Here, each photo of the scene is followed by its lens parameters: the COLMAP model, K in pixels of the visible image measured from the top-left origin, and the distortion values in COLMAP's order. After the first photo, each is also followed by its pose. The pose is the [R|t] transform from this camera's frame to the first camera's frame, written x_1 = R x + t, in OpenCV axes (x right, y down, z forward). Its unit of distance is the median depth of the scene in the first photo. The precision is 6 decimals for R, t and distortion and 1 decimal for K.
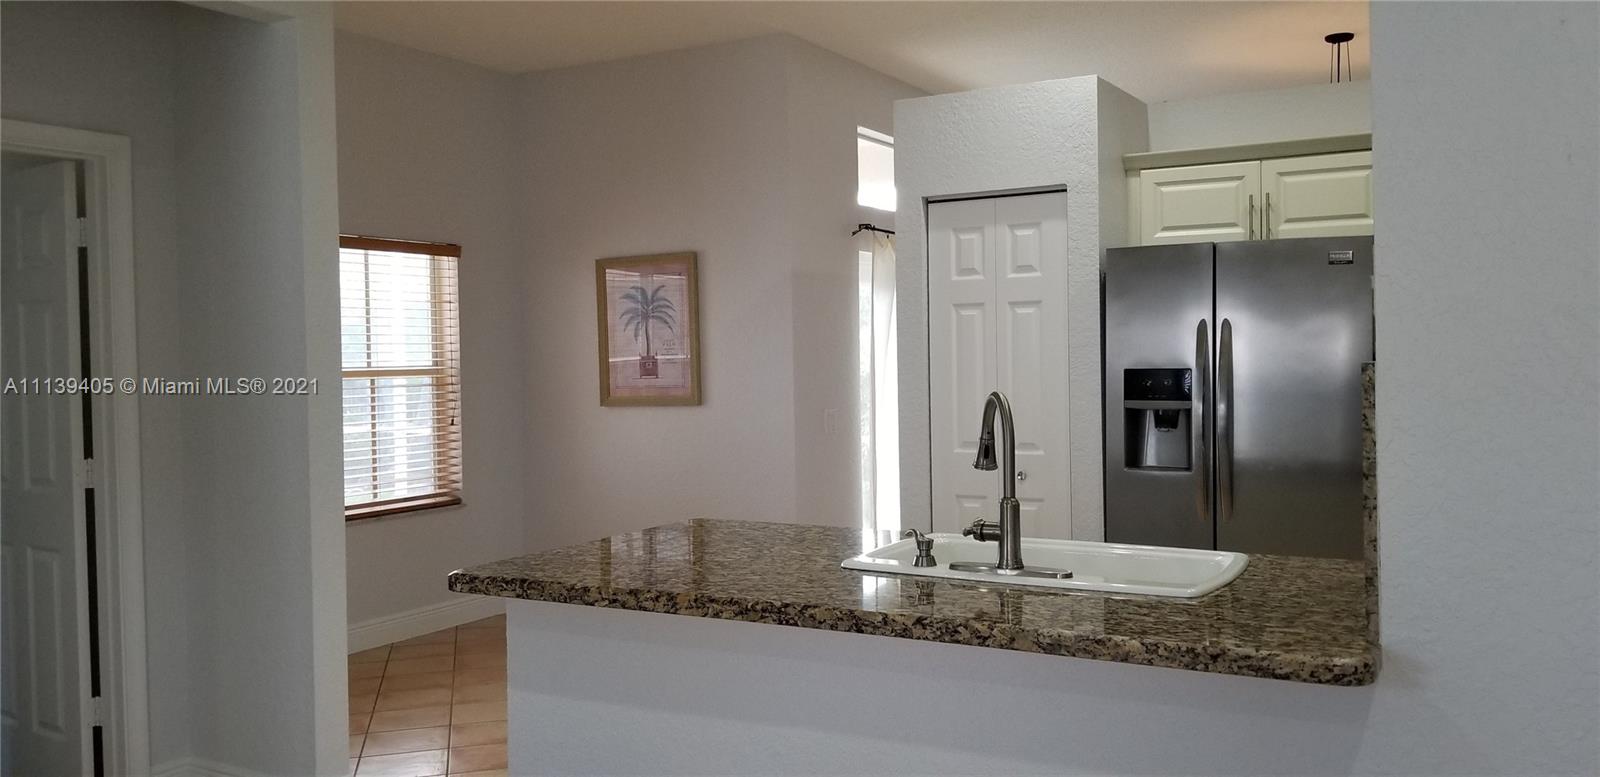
lens RADIAL K [[1243.3, 0, 822.9], [0, 1243.3, 388.6], [0, 0, 1]] dist [0.128614, -0.238535]
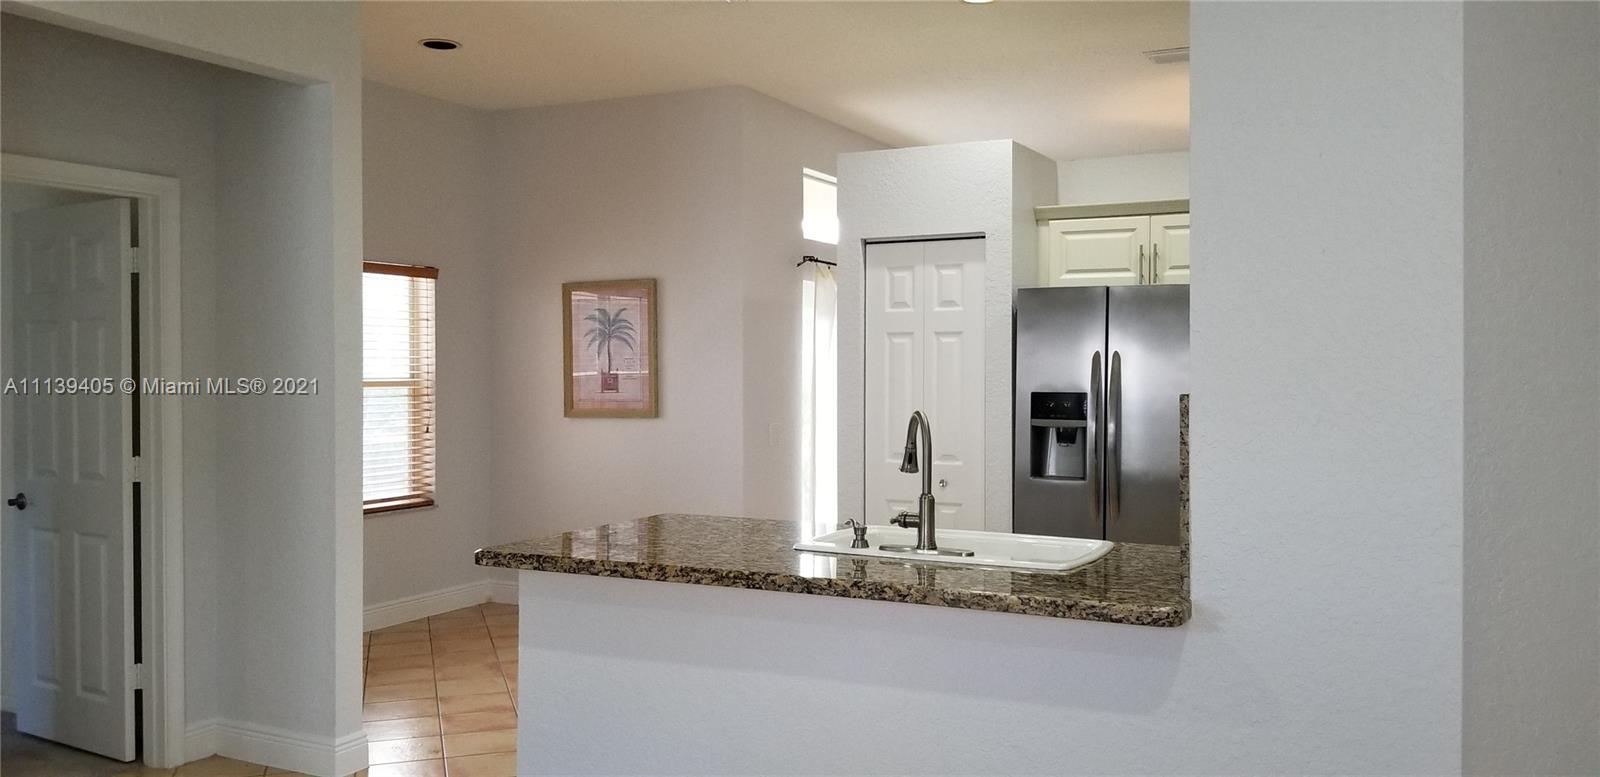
lens RADIAL K [[1250.9, 0, 812.3], [0, 1250.9, 389.9], [0, 0, 1]] dist [0.129077, -0.249844]
pose [[0.998890, 0.016111, 0.044266, -0.016125], [-0.015646, 0.999819, -0.010828, -0.002000], [-0.044432, 0.010123, 0.998961, -0.171398]]
